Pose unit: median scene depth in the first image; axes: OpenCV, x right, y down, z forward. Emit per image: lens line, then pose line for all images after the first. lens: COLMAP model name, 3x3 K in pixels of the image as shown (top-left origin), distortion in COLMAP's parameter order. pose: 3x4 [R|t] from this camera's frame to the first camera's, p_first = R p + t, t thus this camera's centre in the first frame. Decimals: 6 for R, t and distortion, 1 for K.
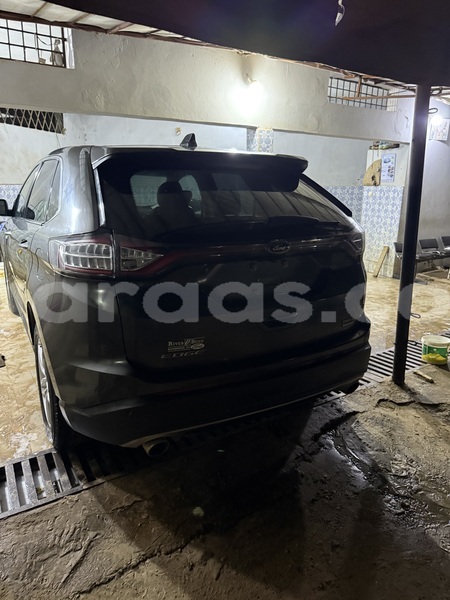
lens RADIAL K [[426.4, 0, 225.0], [0, 426.4, 300.0], [0, 0, 1]] dist [-0.002331, -0.004360]
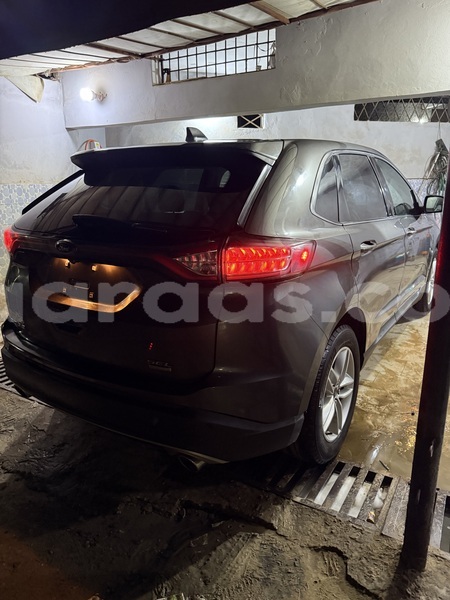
lens RADIAL K [[426.4, 0, 225.0], [0, 426.4, 300.0], [0, 0, 1]] dist [-0.002331, -0.004360]
pose [[0.452709, 0.228535, -0.861873, 0.625219], [-0.223890, 0.964764, 0.138217, -0.119359], [0.863092, 0.130393, 0.487924, 0.476536]]
